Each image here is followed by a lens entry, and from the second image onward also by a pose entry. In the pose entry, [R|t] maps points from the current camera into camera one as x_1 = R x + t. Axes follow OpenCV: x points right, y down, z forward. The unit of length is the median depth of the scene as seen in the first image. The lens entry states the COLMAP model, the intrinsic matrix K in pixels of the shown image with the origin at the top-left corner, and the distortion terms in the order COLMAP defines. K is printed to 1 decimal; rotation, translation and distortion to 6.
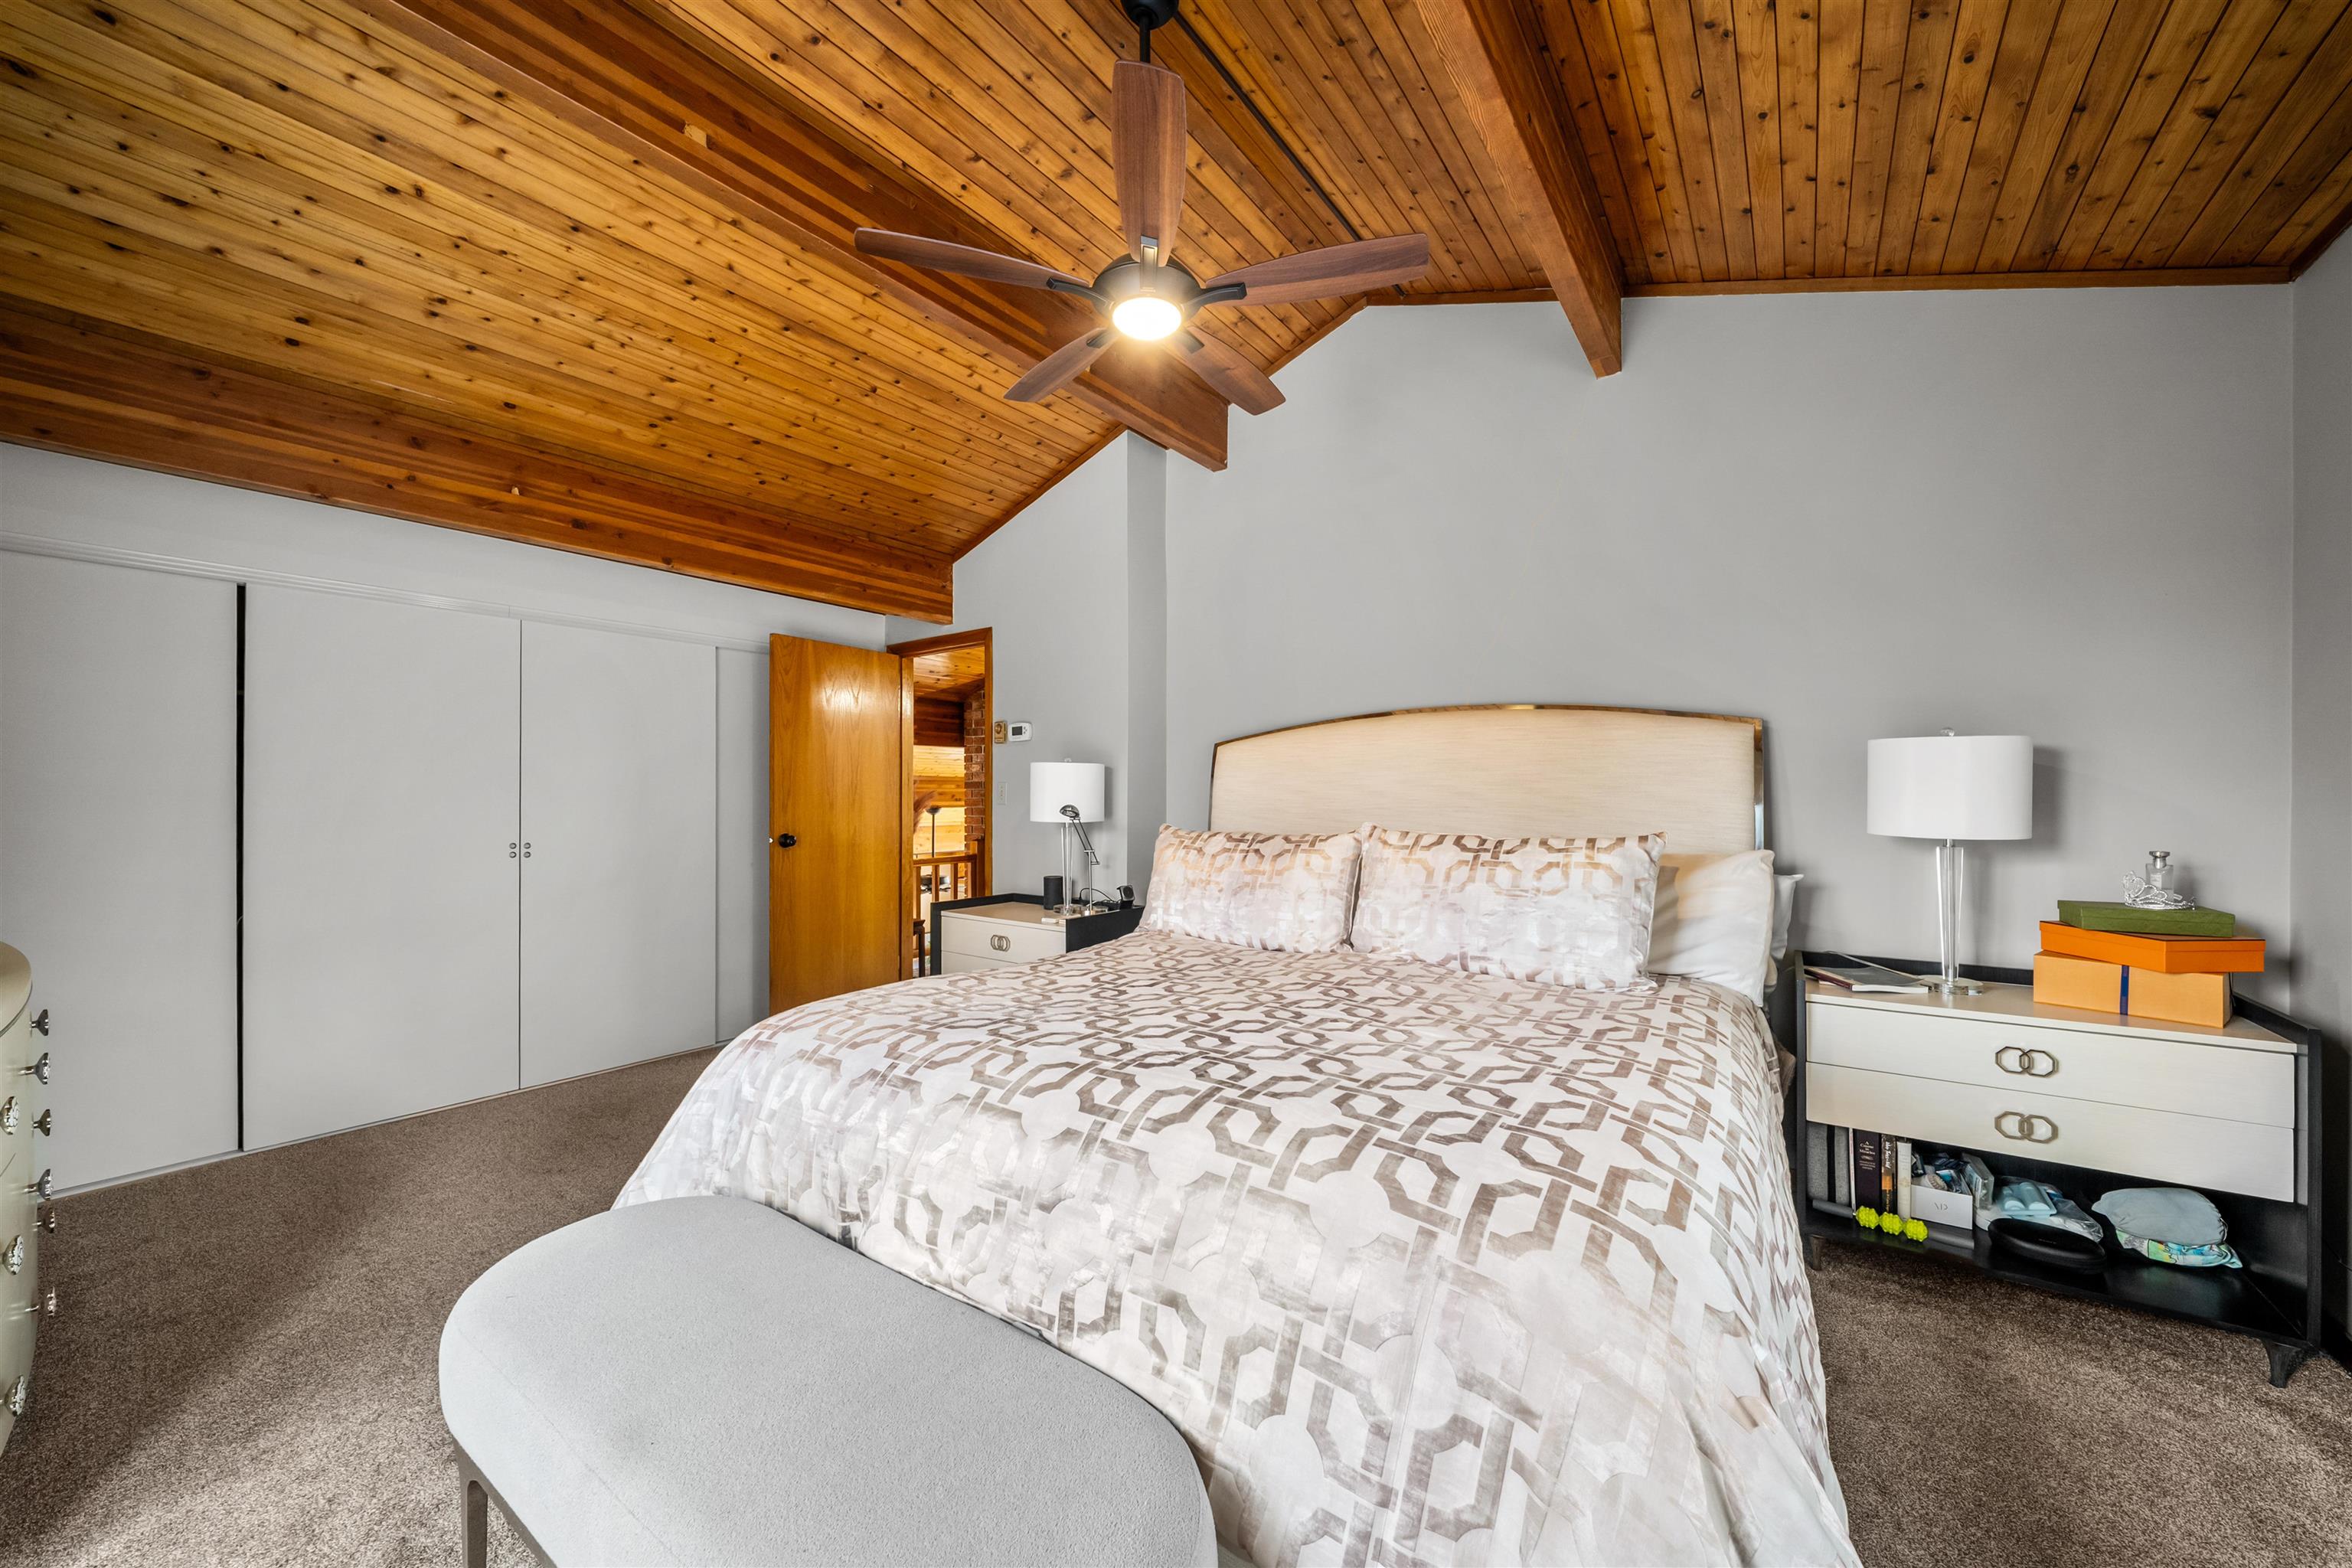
lens RADIAL K [[855.3, 0, 1175.9], [0, 855.3, 786.0], [0, 0, 1]] dist [-0.001914, -0.000824]
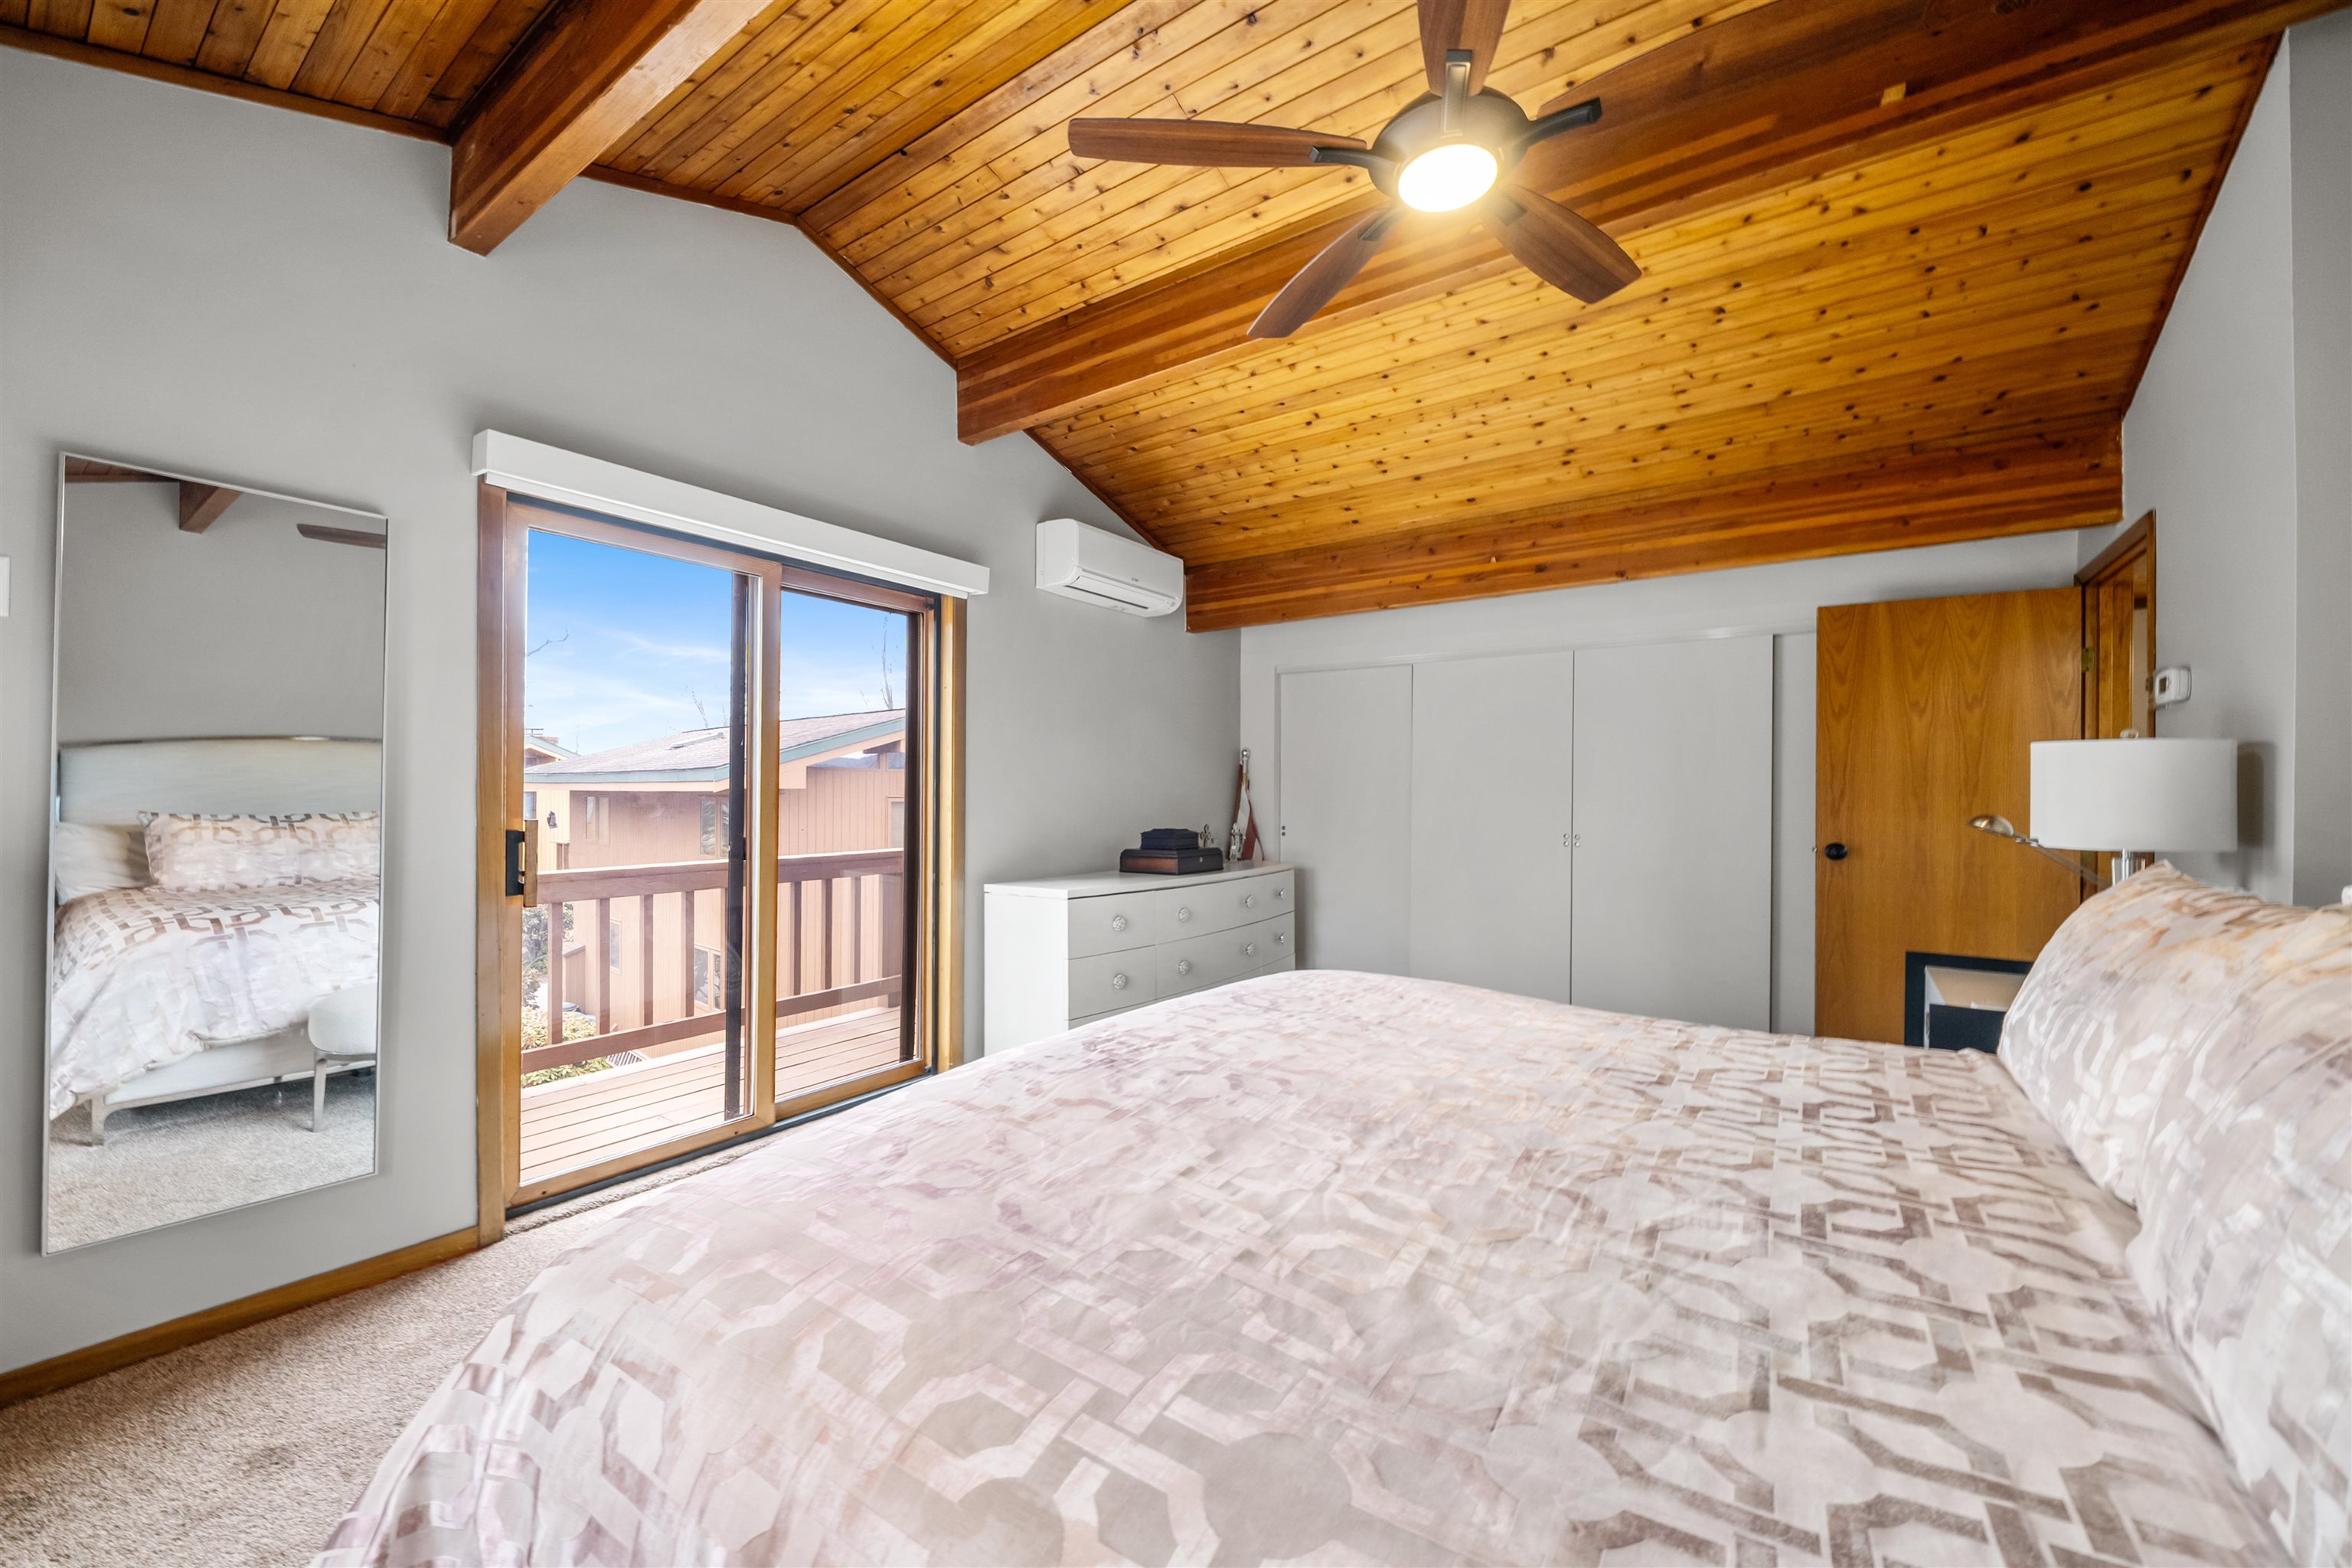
lens RADIAL K [[825.5, 0, 1183.5], [0, 825.5, 788.5], [0, 0, 1]] dist [0.000003, -0.004483]
pose [[0.066318, -0.009430, -0.997754, 0.464109], [0.003361, 0.999952, -0.009227, 0.011190], [0.997793, -0.002741, 0.066346, 0.475048]]
